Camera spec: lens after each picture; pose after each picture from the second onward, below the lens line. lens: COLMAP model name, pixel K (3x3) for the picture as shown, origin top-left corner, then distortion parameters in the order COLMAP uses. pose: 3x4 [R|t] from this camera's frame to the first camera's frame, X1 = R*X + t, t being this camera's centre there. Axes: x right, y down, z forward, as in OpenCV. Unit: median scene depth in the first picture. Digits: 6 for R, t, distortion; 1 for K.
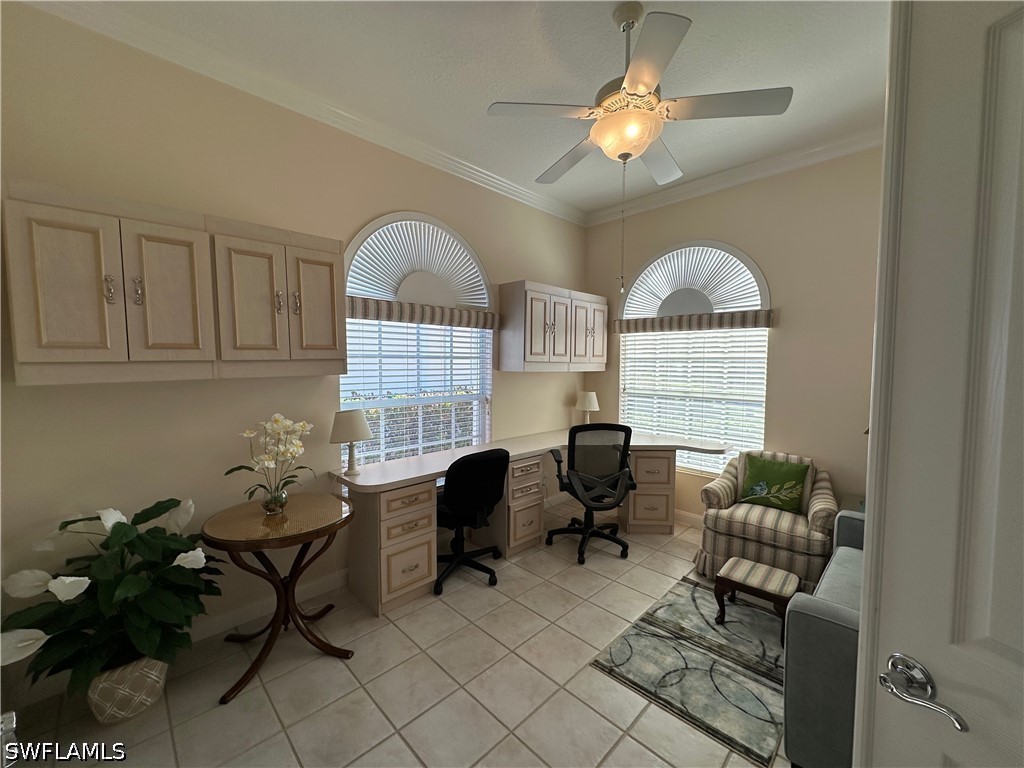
lens RADIAL K [[407.8, 0, 511.8], [0, 407.8, 384.7], [0, 0, 1]] dist [-0.001894, -0.000157]
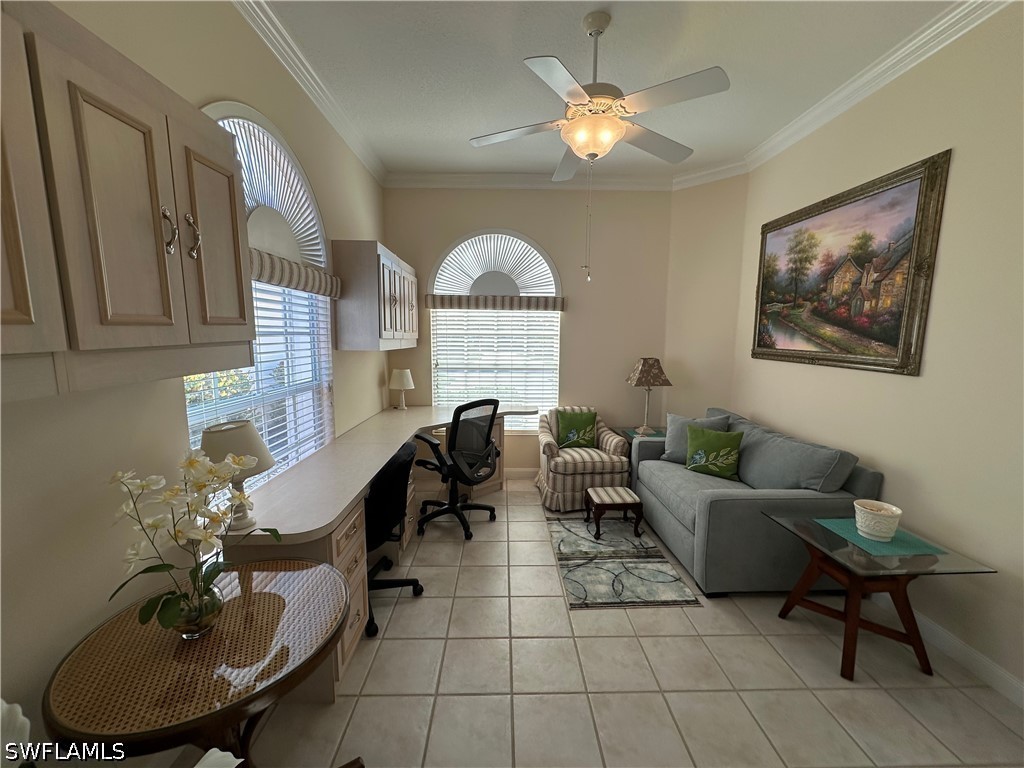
lens RADIAL K [[407.8, 0, 511.8], [0, 407.8, 384.7], [0, 0, 1]] dist [-0.001894, -0.000157]
pose [[0.688857, -0.087132, 0.719641, -0.437314], [0.034942, 0.995587, 0.087096, -0.027943], [-0.724054, -0.034851, 0.688862, 0.225952]]
